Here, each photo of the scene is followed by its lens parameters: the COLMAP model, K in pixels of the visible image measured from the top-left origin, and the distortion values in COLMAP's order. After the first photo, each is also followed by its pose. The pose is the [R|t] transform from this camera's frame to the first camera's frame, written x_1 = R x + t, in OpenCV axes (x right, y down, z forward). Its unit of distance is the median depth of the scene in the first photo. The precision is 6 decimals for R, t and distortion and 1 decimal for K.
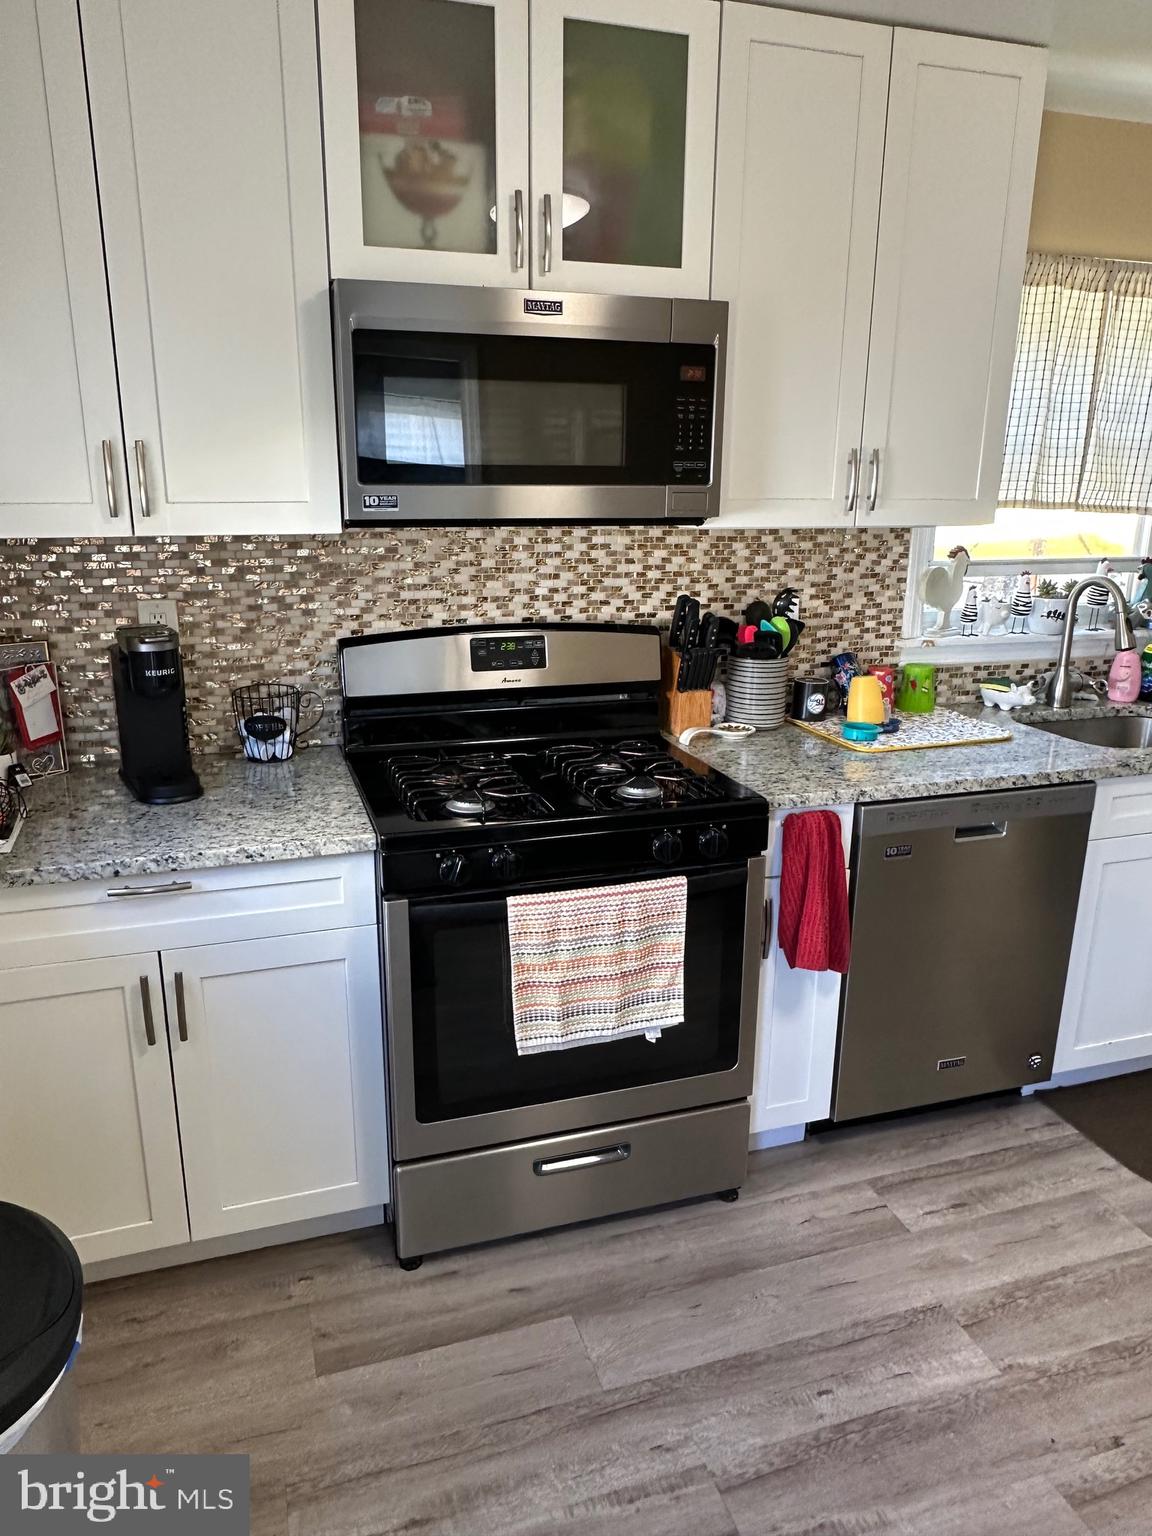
lens RADIAL K [[1048.1, 0, 566.3], [0, 1048.1, 761.4], [0, 0, 1]] dist [-0.001998, 0.001178]
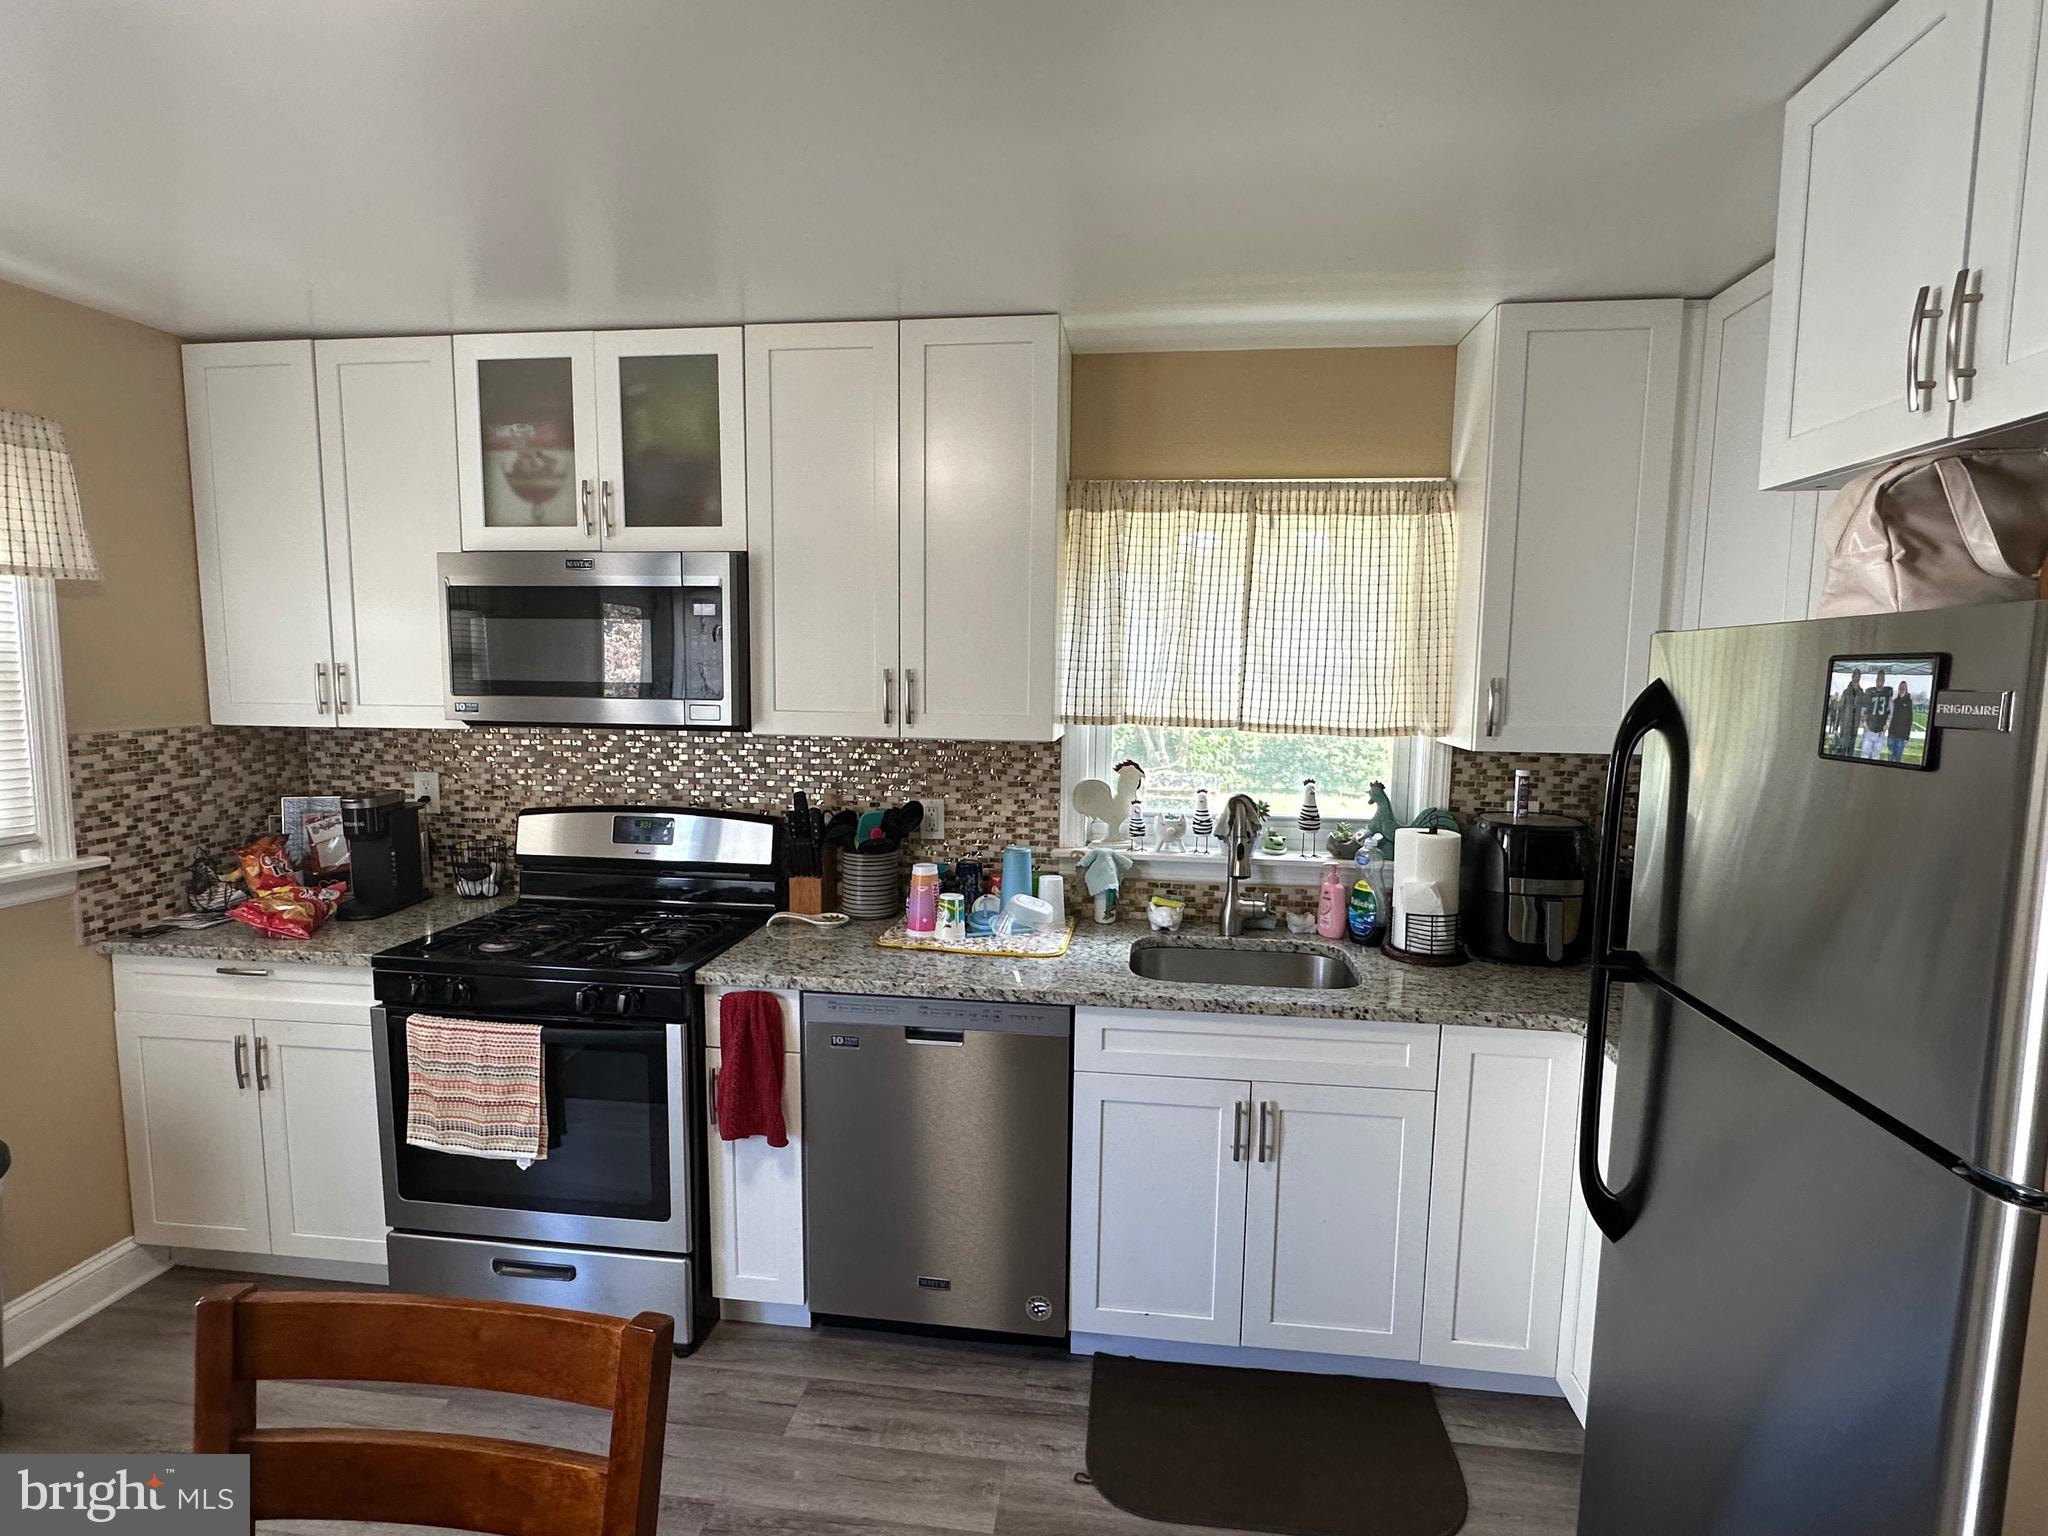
lens RADIAL K [[1033.0, 0, 1017.6], [0, 1033.0, 776.5], [0, 0, 1]] dist [-0.002368, 0.002537]
pose [[0.906856, 0.051922, -0.418230, 0.847062], [-0.117749, 0.984077, -0.133147, -0.057514], [0.404657, 0.169992, 0.898530, 0.096076]]
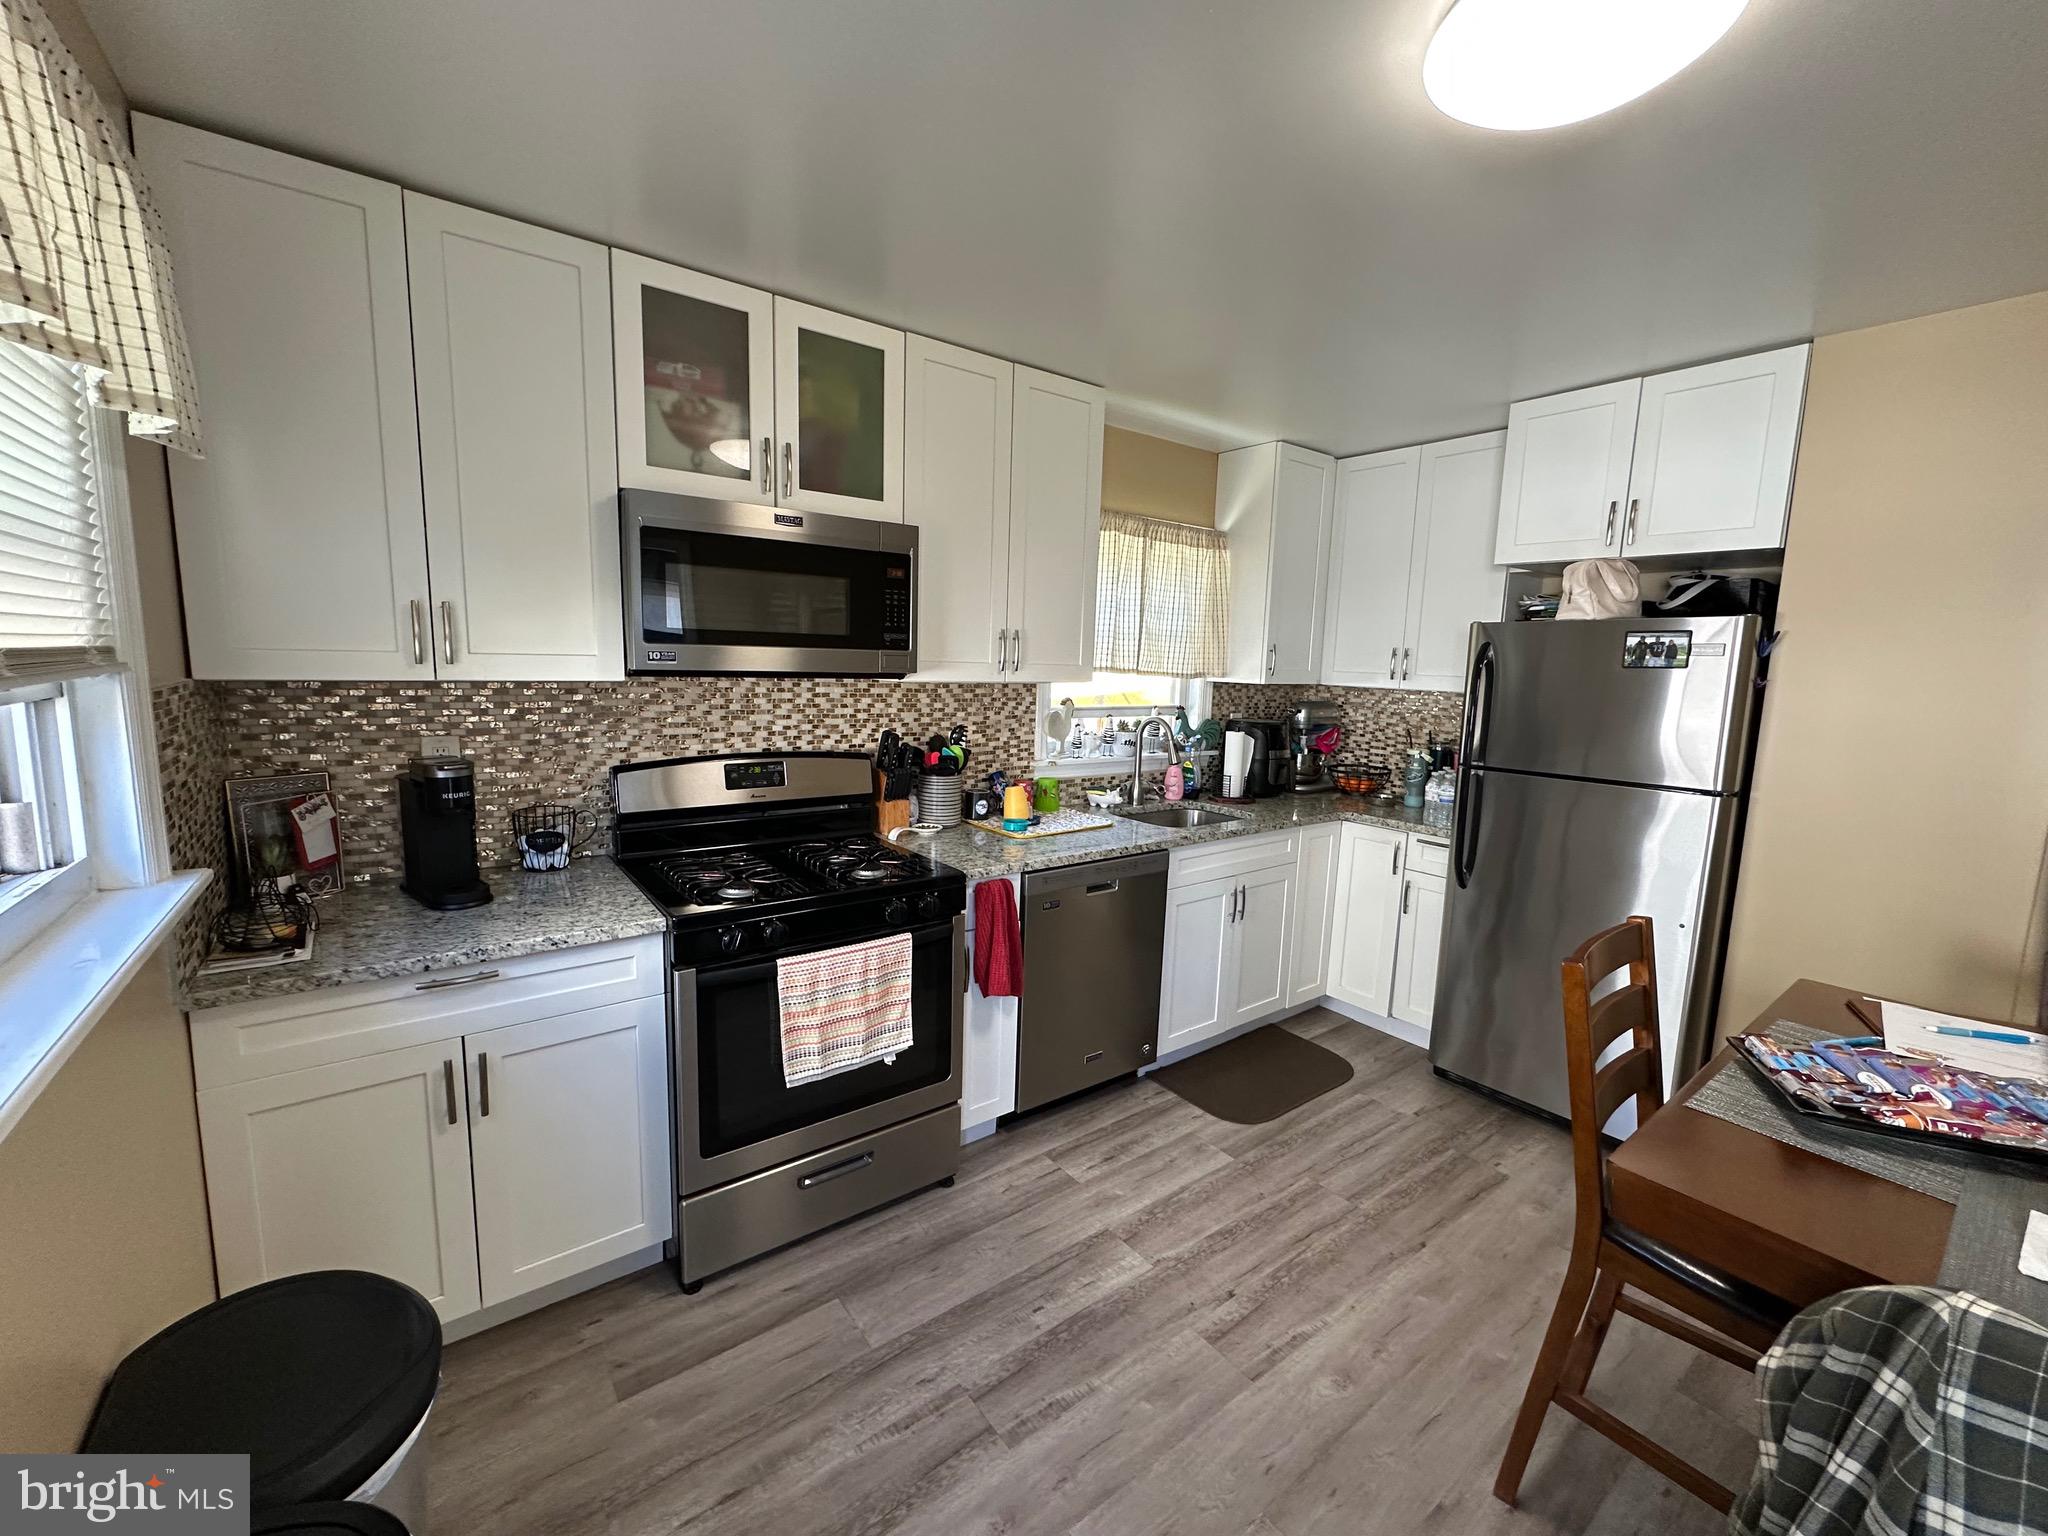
lens RADIAL K [[824.0, 0, 1021.4], [0, 824.0, 769.6], [0, 0, 1]] dist [-0.002077, 0.000423]
pose [[0.944655, -0.023565, 0.327217, -0.078812], [0.064401, 0.991330, -0.114530, 0.027575], [-0.321681, 0.129265, 0.937983, -0.056244]]
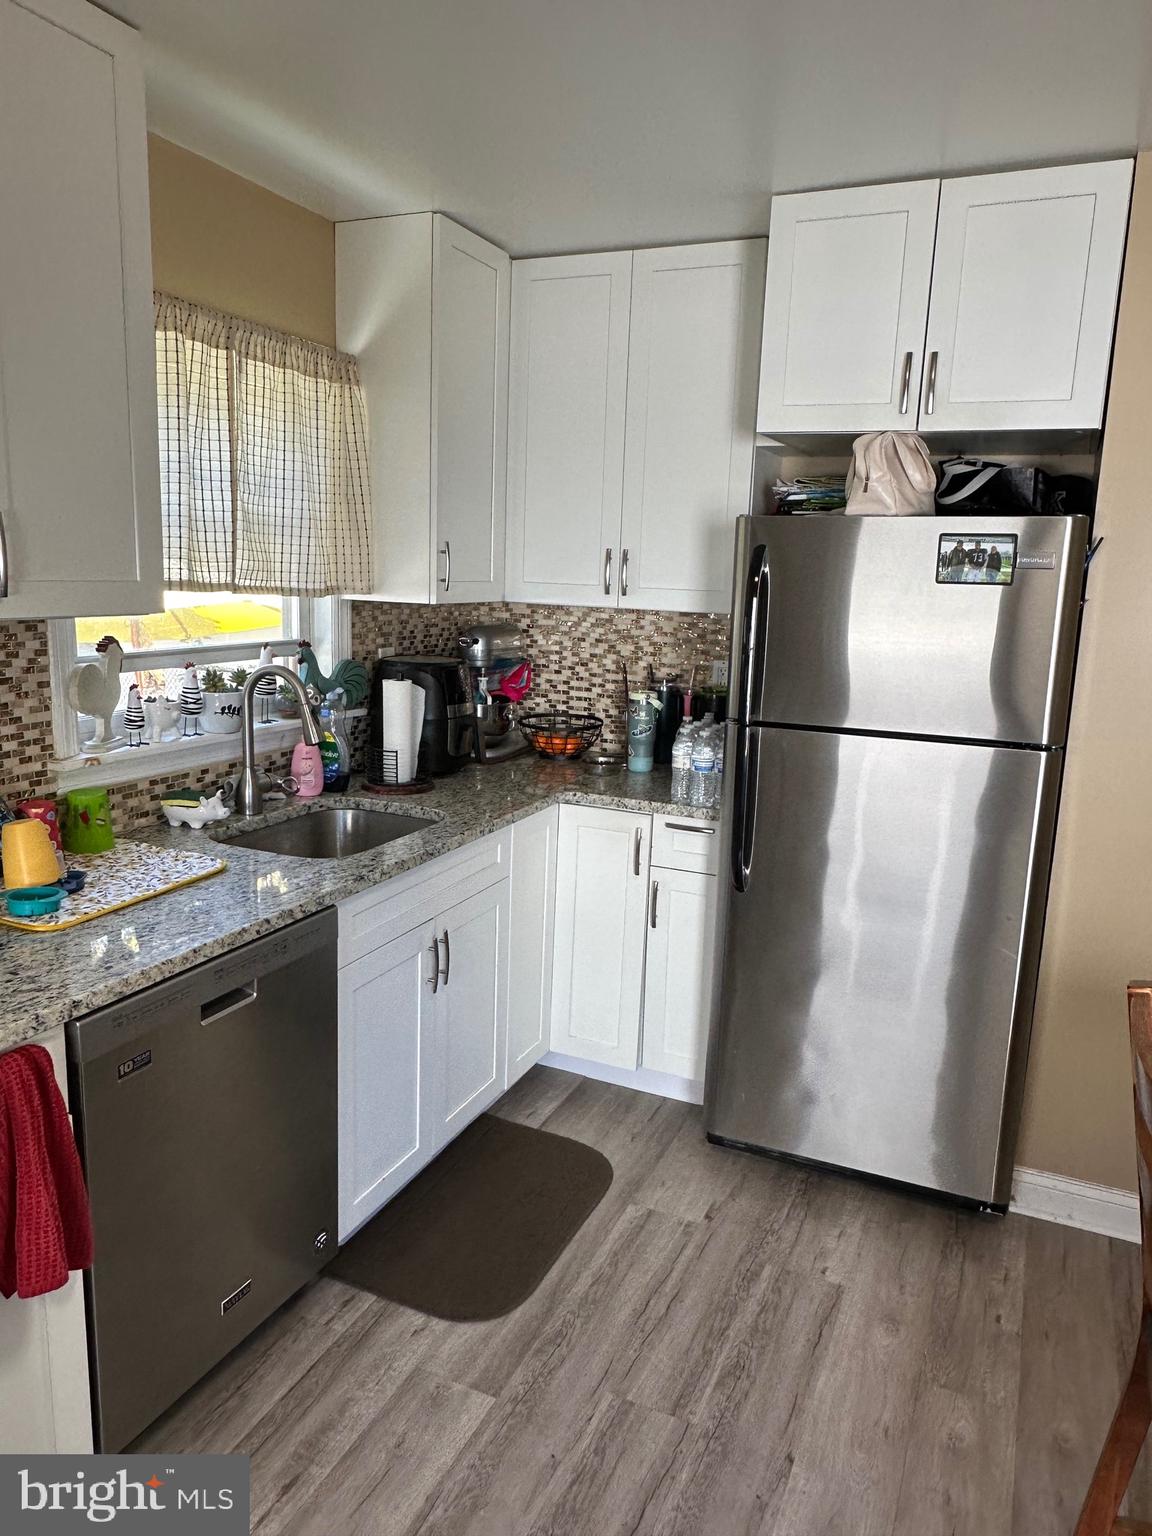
lens RADIAL K [[1048.1, 0, 573.3], [0, 1048.1, 772.6], [0, 0, 1]] dist [-0.001998, 0.001178]
pose [[0.668687, -0.129094, 0.732252, 0.015680], [0.168716, 0.985468, 0.019665, -0.072241], [-0.724150, 0.110393, 0.680750, 0.255662]]
